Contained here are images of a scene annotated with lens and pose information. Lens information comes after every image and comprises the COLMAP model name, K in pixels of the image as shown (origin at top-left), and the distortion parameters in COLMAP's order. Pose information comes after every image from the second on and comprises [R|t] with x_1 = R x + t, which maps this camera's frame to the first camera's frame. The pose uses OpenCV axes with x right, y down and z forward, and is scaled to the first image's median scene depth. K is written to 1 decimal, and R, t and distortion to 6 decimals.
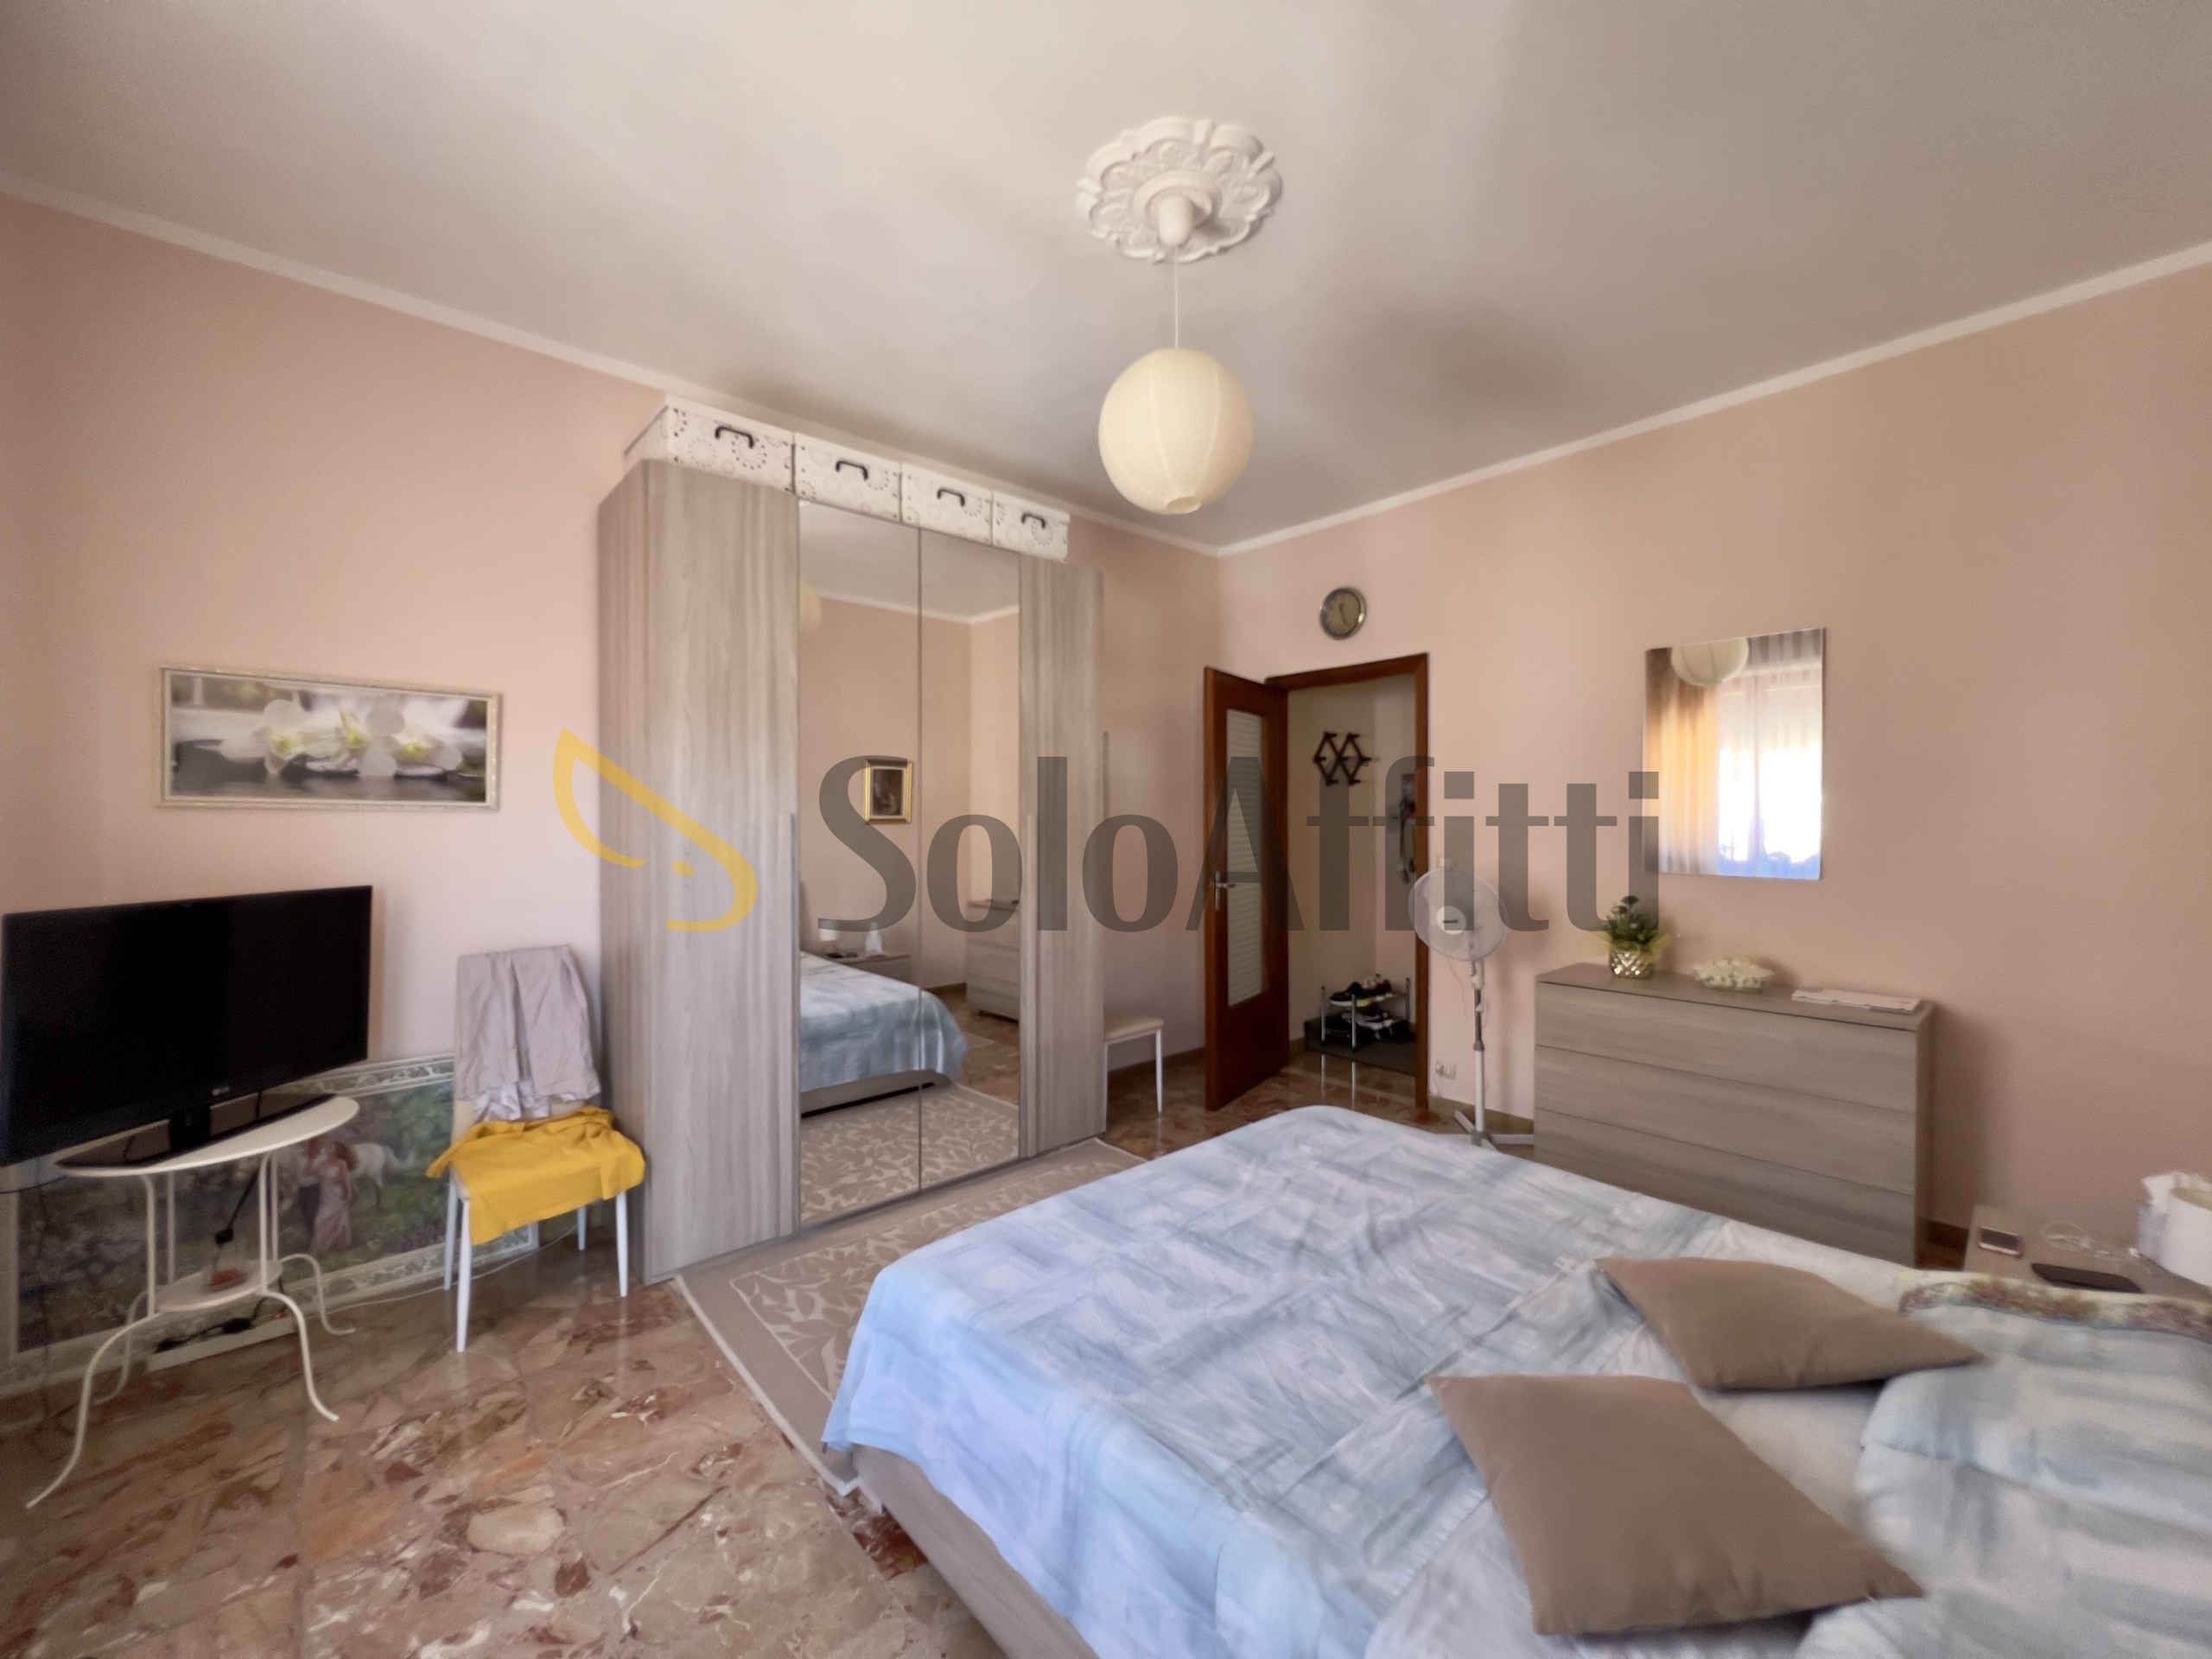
lens RADIAL K [[877.5, 0, 1097.5], [0, 877.5, 828.5], [0, 0, 1]] dist [0.002603, 0.000248]
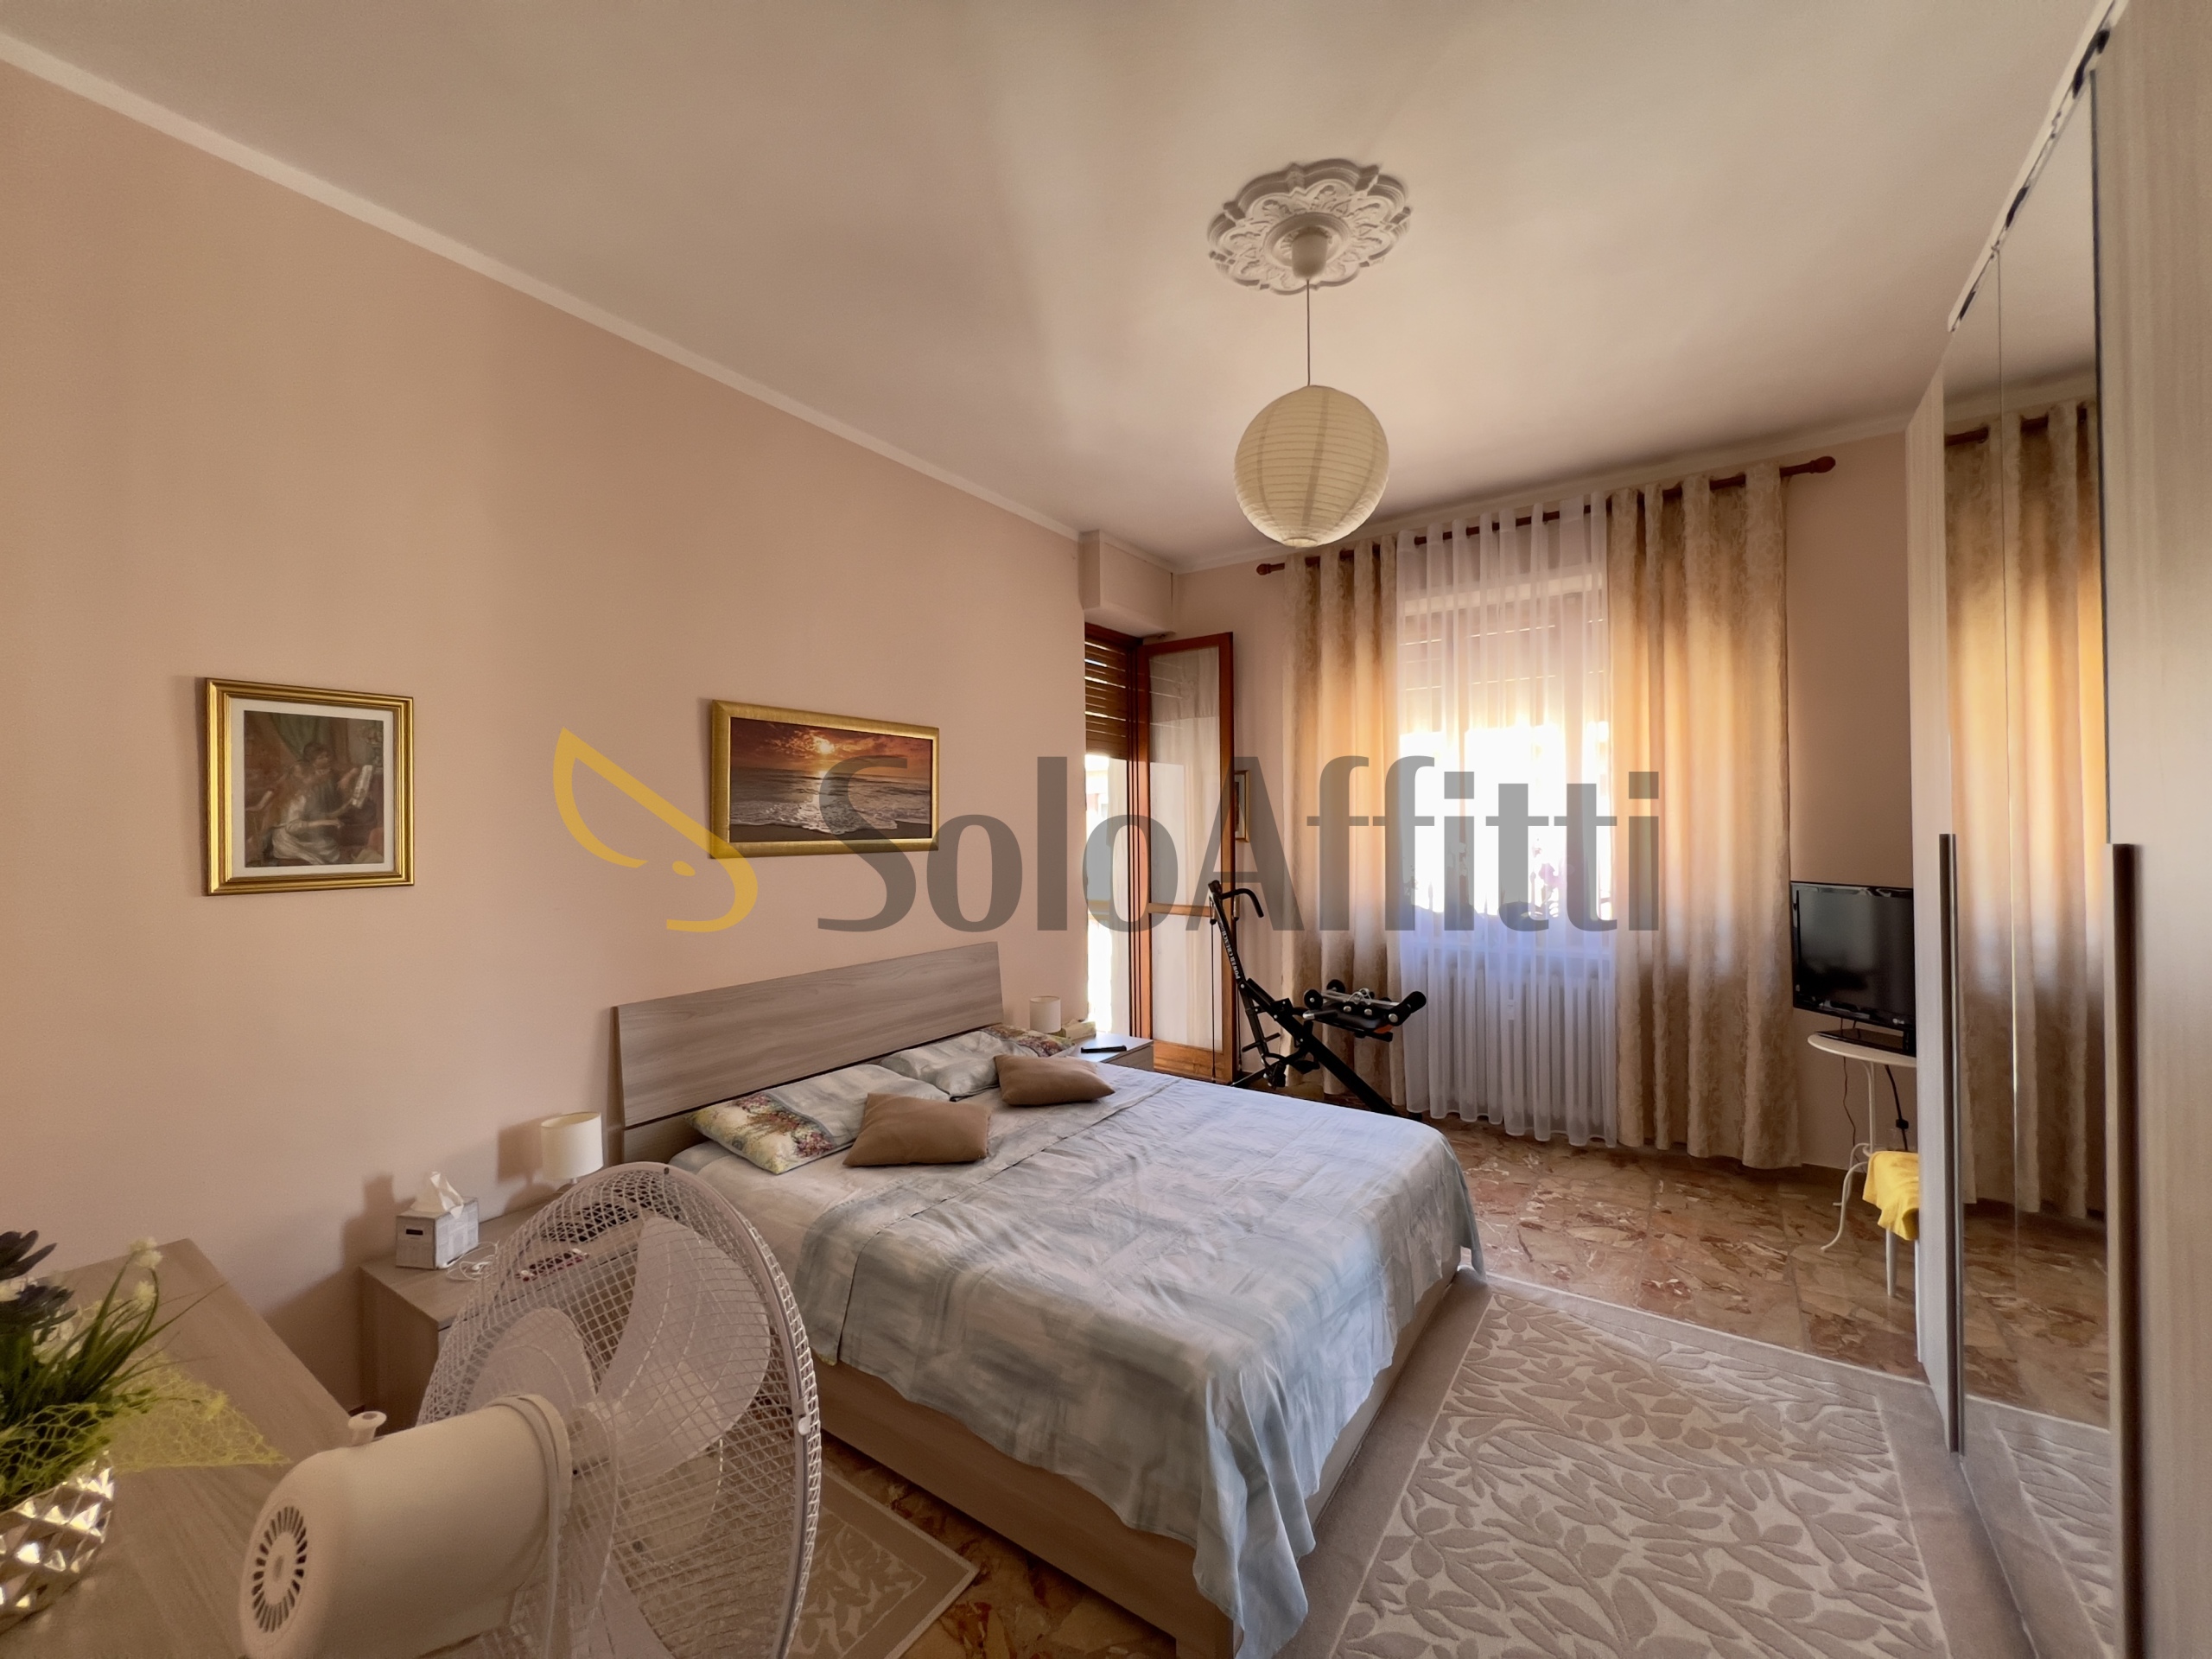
lens RADIAL K [[881.5, 0, 1099.2], [0, 881.5, 826.1], [0, 0, 1]] dist [-0.001017, 0.000345]
pose [[-0.970521, 0.010700, -0.240778, 0.606471], [0.008647, 0.999917, 0.009581, -0.047532], [0.240860, 0.007217, -0.970533, 2.026068]]
